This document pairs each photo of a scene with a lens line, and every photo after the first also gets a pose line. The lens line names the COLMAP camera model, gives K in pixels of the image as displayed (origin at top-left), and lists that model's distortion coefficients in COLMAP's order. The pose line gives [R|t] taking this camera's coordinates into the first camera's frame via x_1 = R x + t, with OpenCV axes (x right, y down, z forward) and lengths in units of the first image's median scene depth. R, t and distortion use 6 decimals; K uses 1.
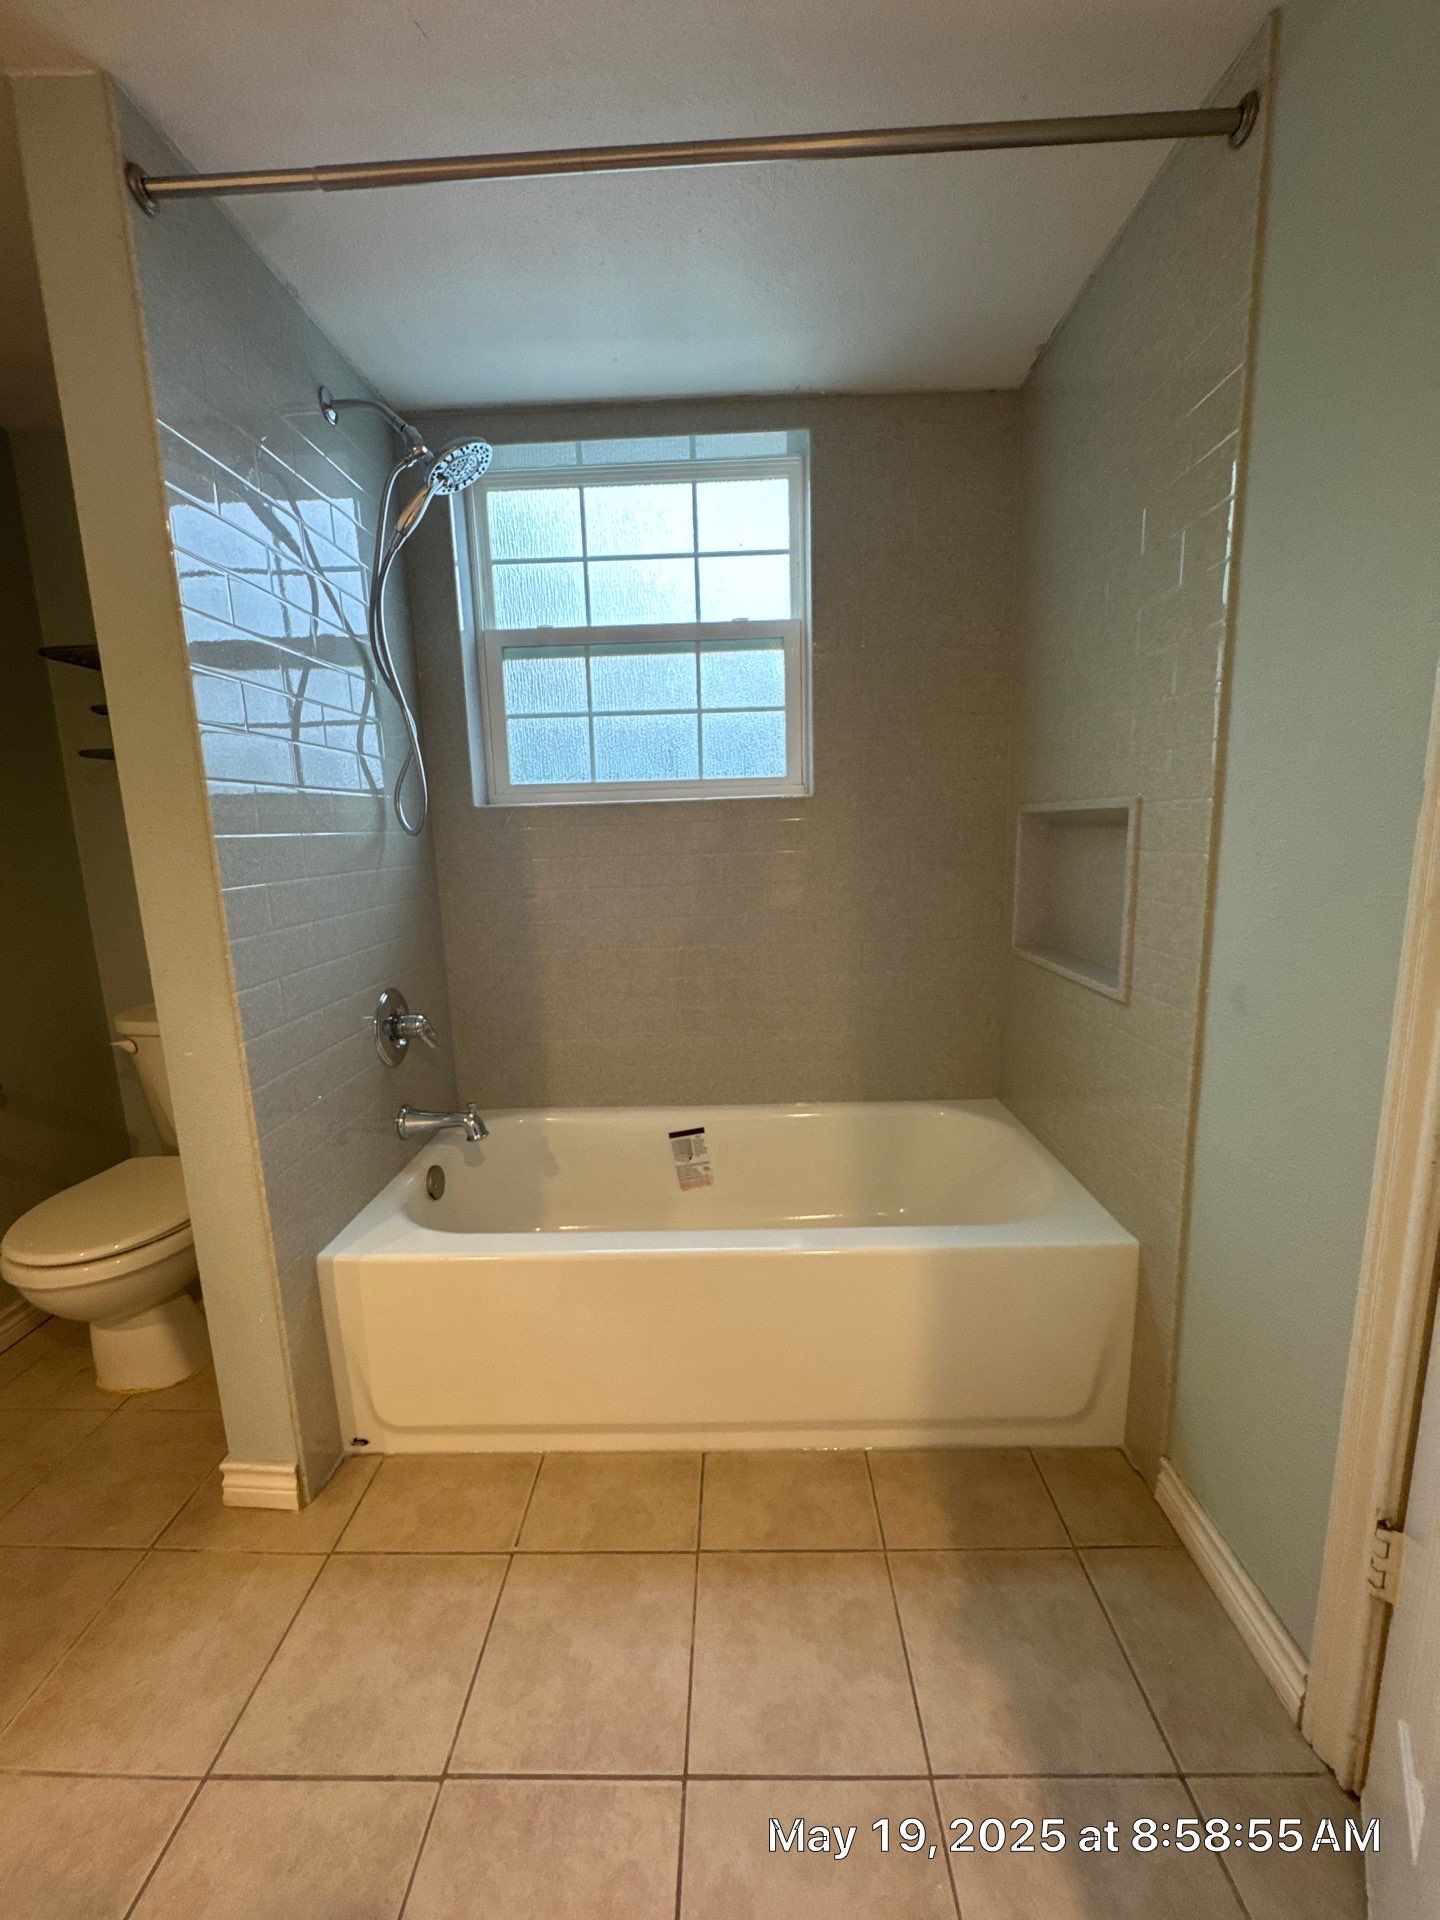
lens RADIAL K [[760.7, 0, 720.0], [0, 760.7, 960.0], [0, 0, 1]] dist [0.000006, -0.000032]
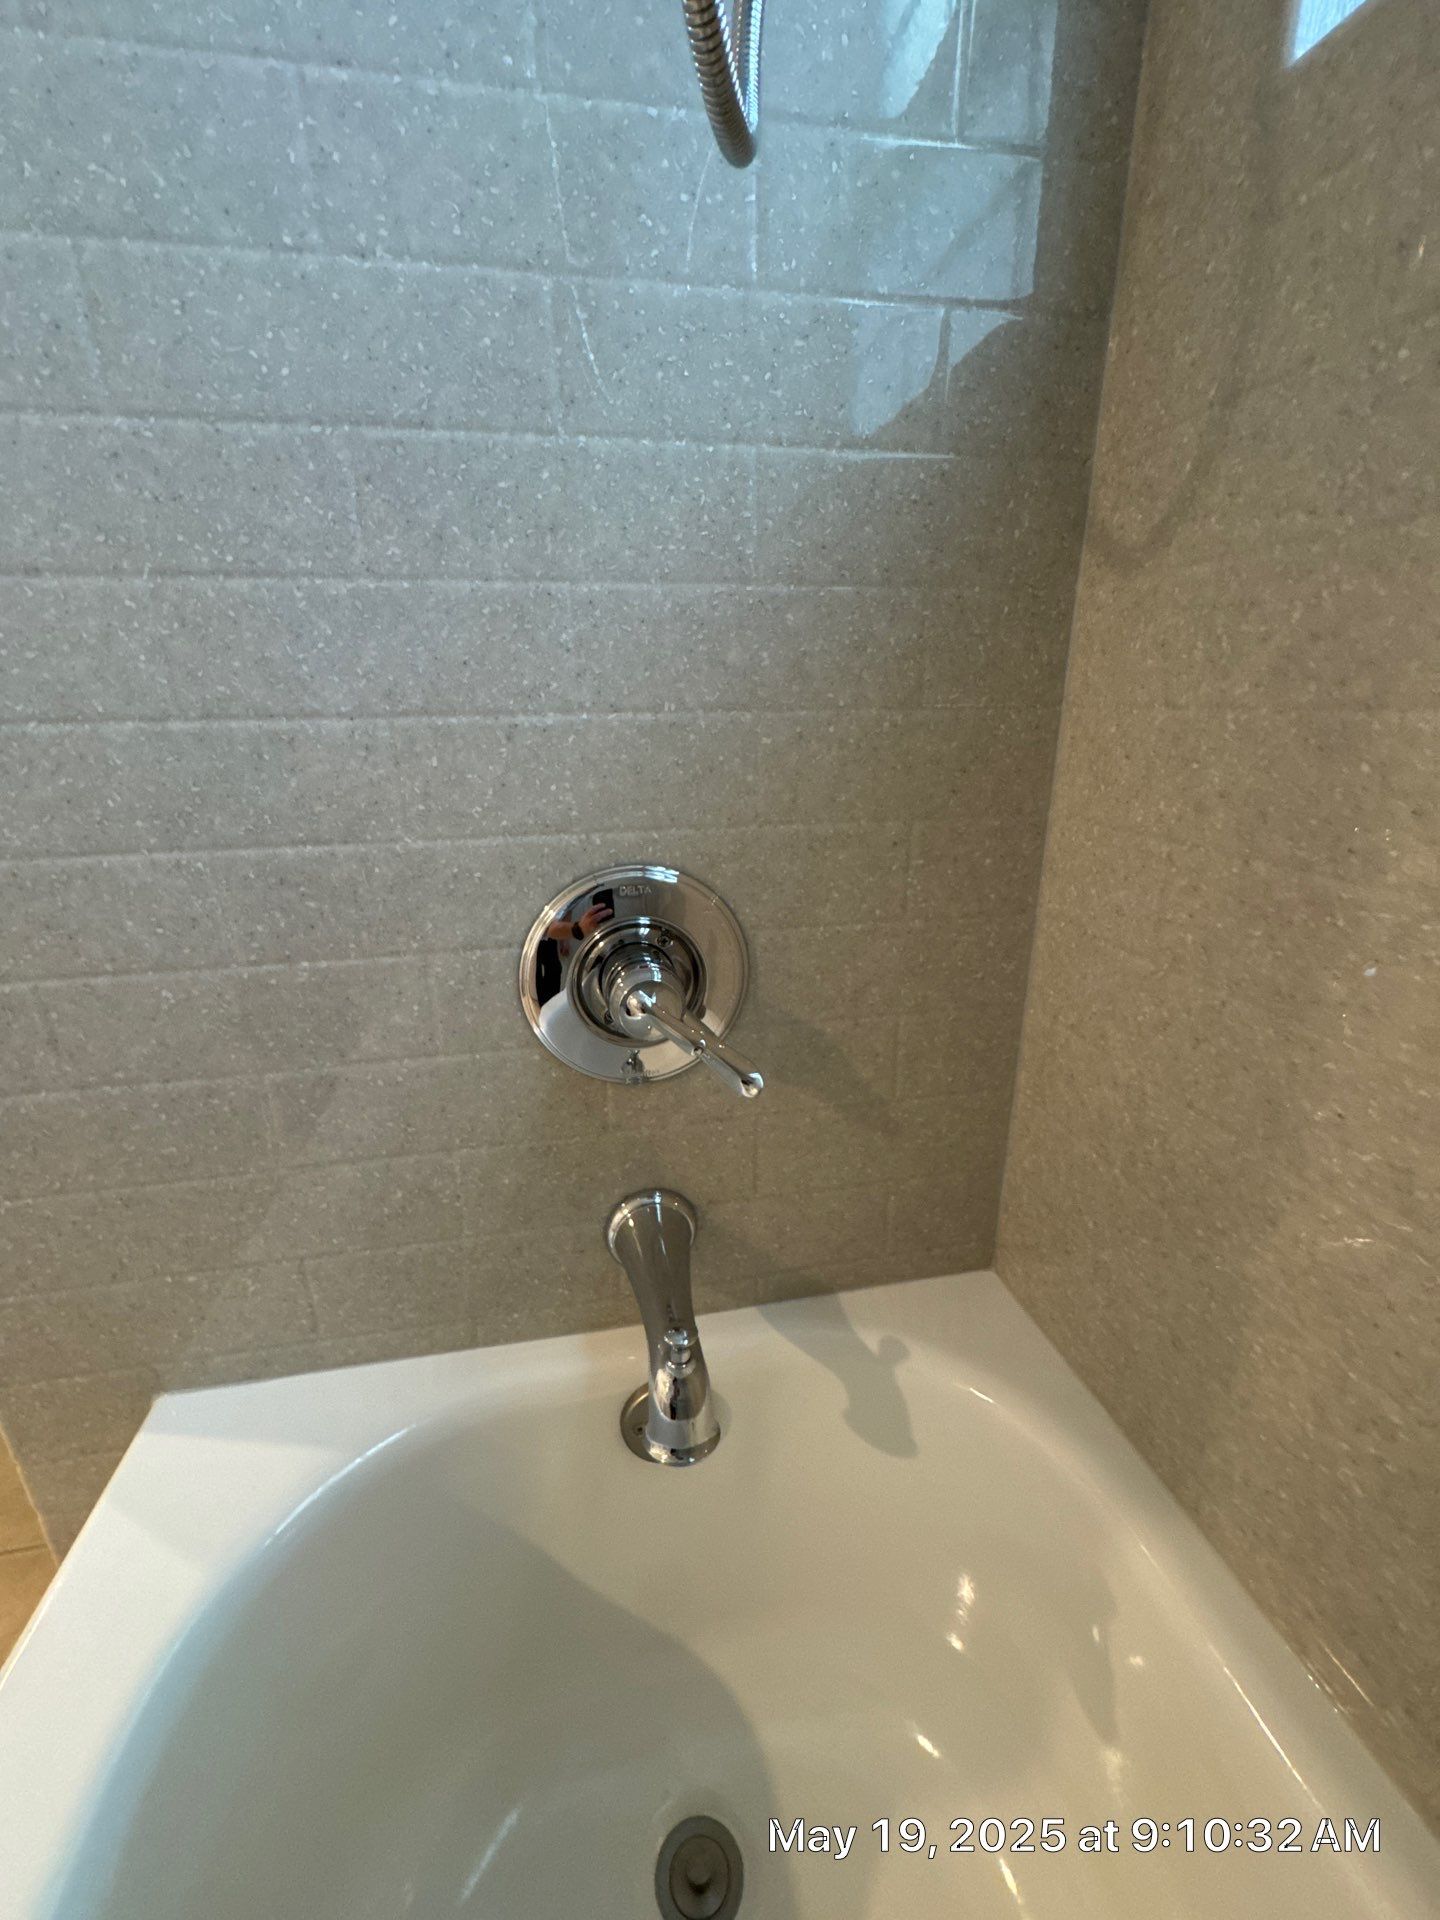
lens RADIAL K [[766.2, 0, 720.0], [0, 766.2, 960.0], [0, 0, 1]] dist [-0.000565, -0.000340]
pose [[0.211443, 0.340929, -0.916002, -0.111287], [-0.161319, 0.936511, 0.311324, -0.030307], [0.963986, 0.081942, 0.253017, 0.930344]]
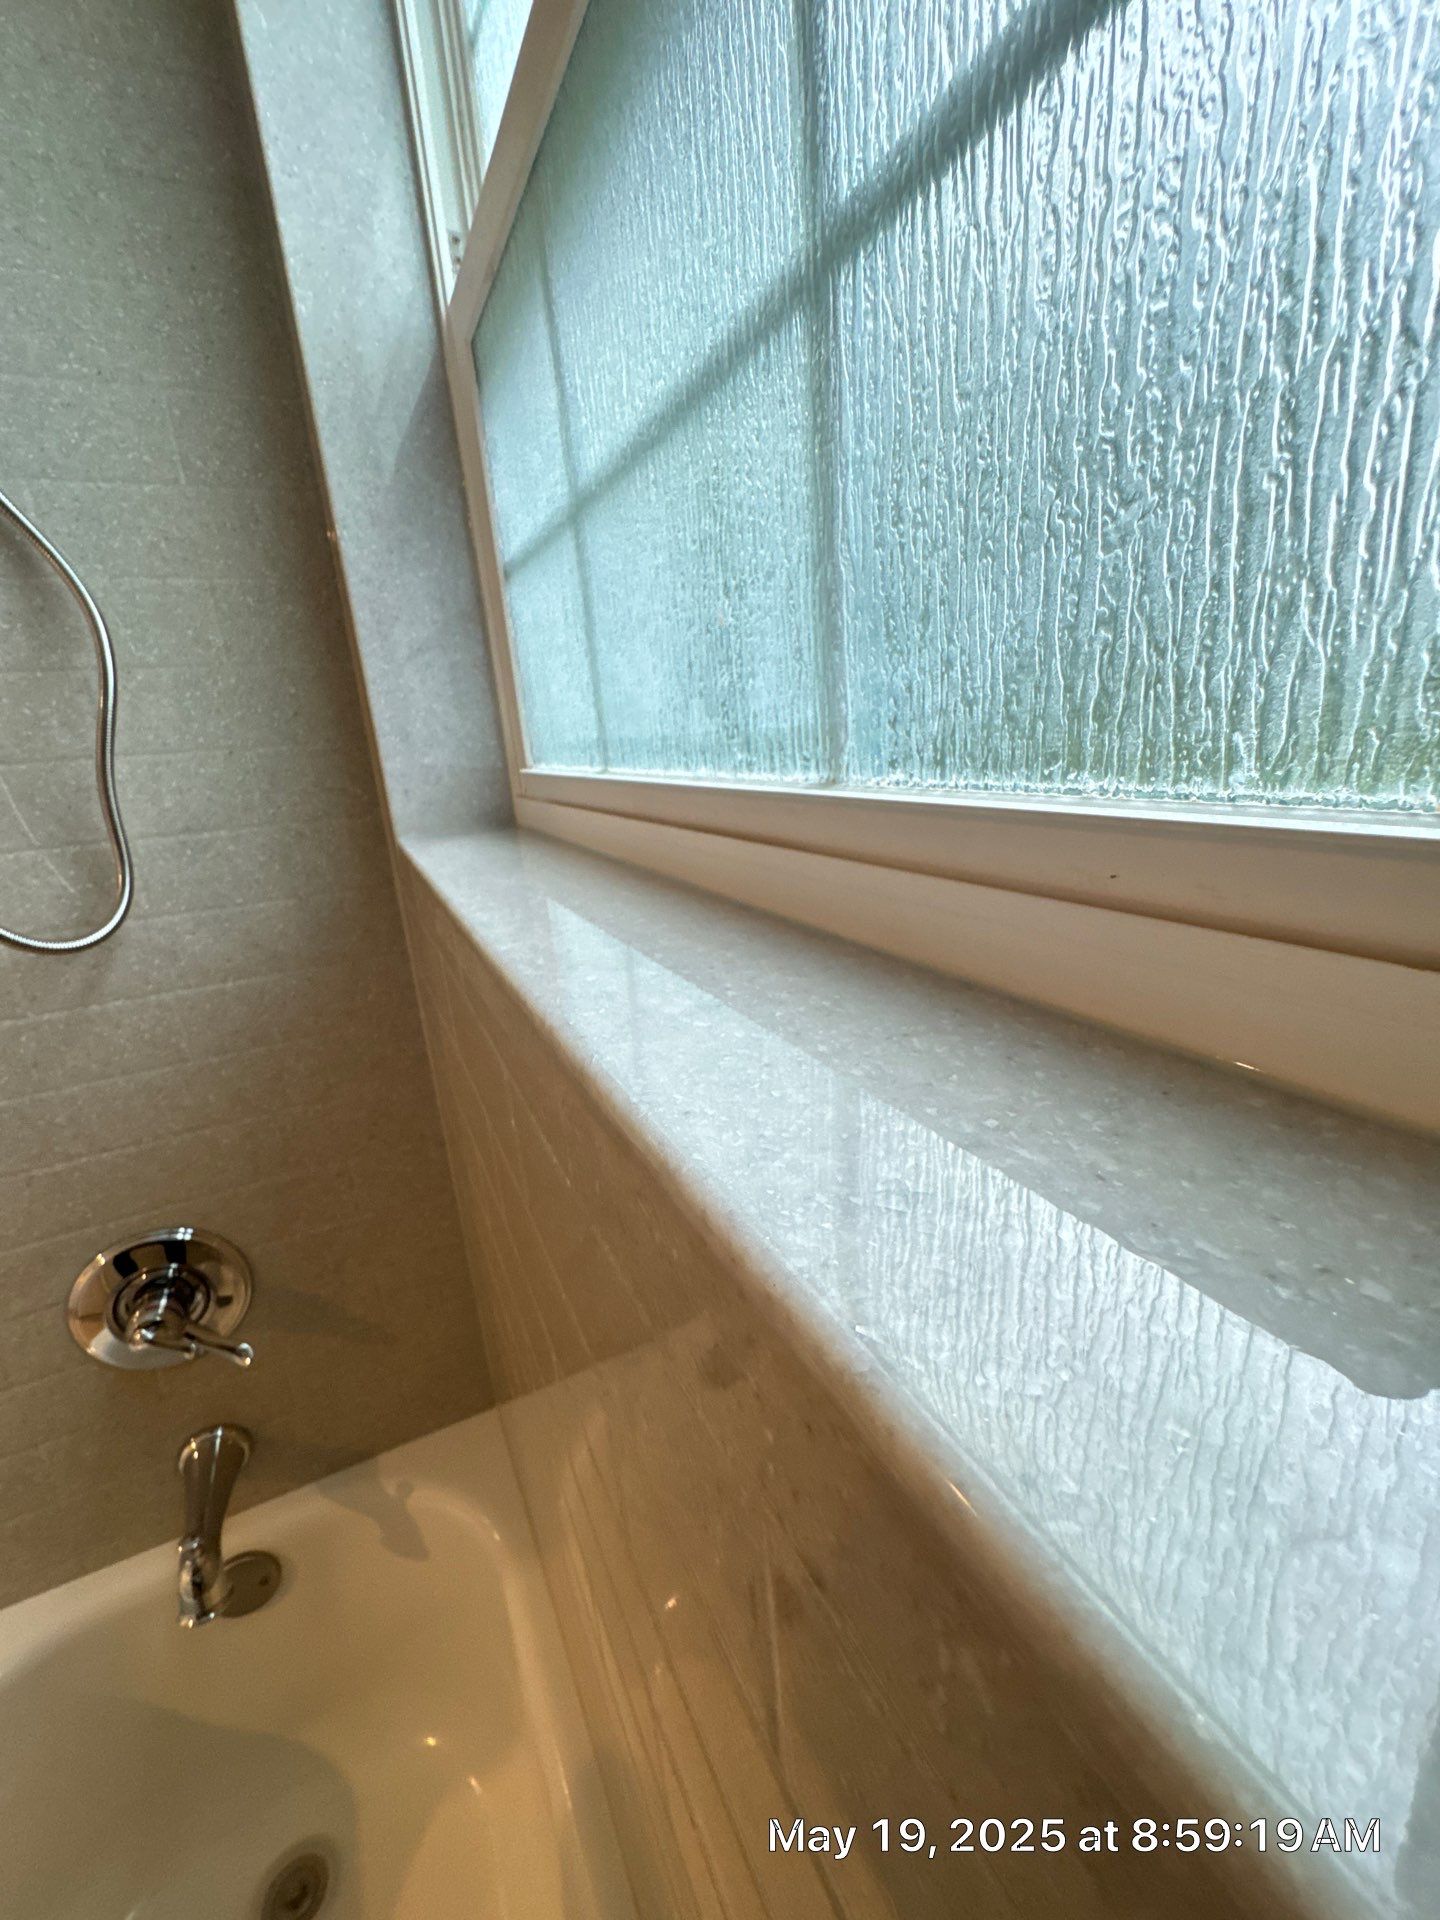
lens RADIAL K [[782.8, 0, 720.0], [0, 782.8, 960.0], [0, 0, 1]] dist [-0.000540, -0.000120]
pose [[0.455726, 0.257291, -0.852124, 0.124757], [-0.091459, 0.965782, 0.242696, -0.286217], [0.885409, -0.032668, 0.463663, 1.072972]]
